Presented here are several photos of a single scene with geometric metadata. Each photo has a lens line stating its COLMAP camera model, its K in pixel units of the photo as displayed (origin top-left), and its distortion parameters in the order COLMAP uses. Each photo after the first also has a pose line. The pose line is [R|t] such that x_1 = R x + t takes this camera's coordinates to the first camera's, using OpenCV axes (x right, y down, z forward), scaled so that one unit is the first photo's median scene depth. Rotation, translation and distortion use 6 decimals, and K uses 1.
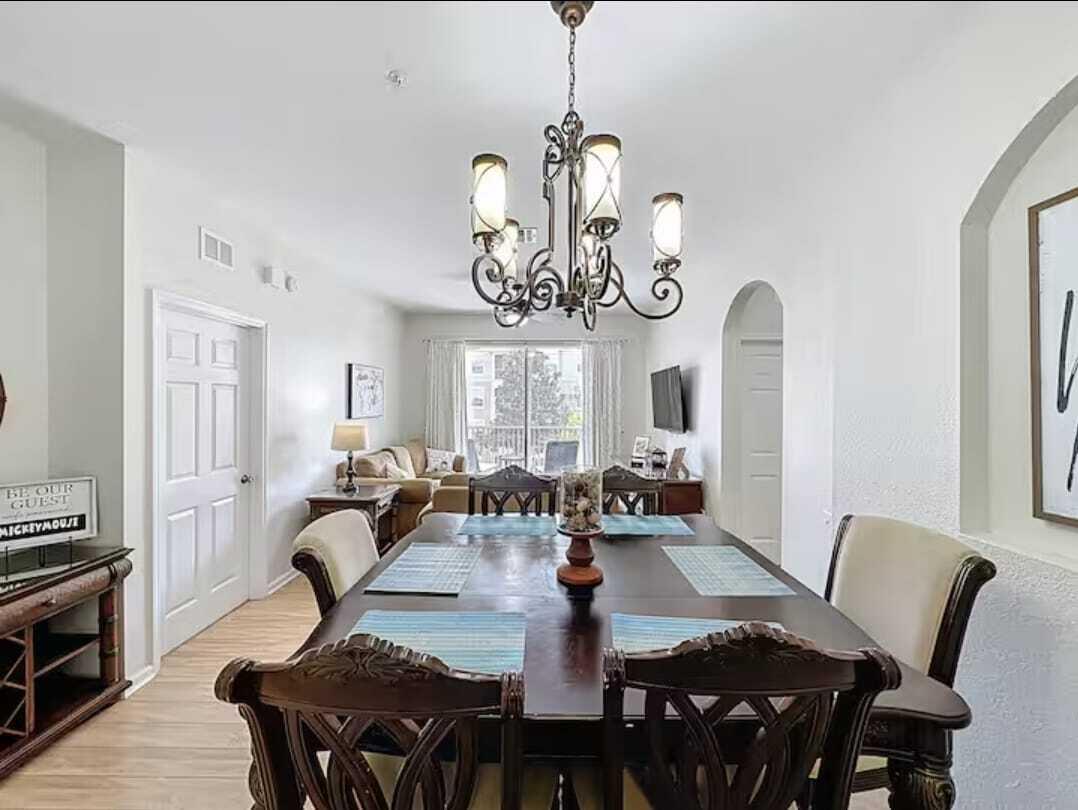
lens RADIAL K [[440.6, 0, 529.8], [0, 440.6, 403.1], [0, 0, 1]] dist [-0.017459, 0.003722]
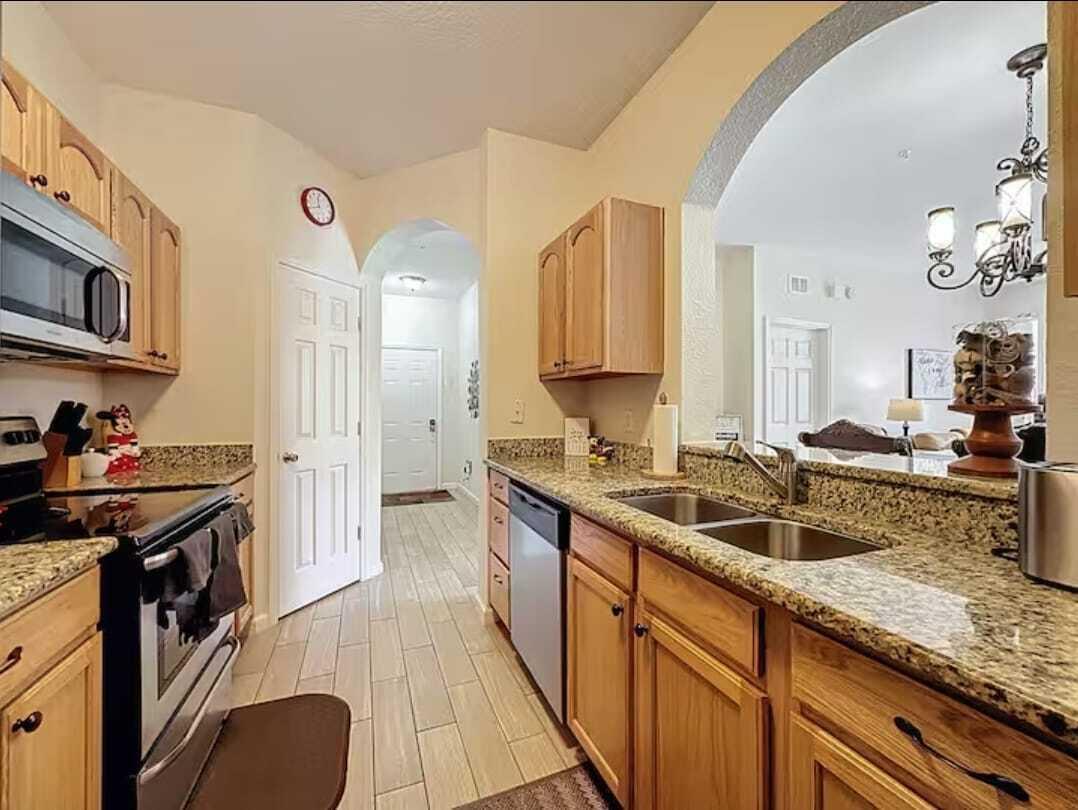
lens RADIAL K [[440.6, 0, 548.9], [0, 440.6, 406.0], [0, 0, 1]] dist [-0.017459, 0.003722]
pose [[0.419955, -0.004406, -0.907534, 0.717935], [-0.003189, 0.999975, -0.006331, 0.220519], [0.907539, 0.005553, 0.419930, -1.014849]]
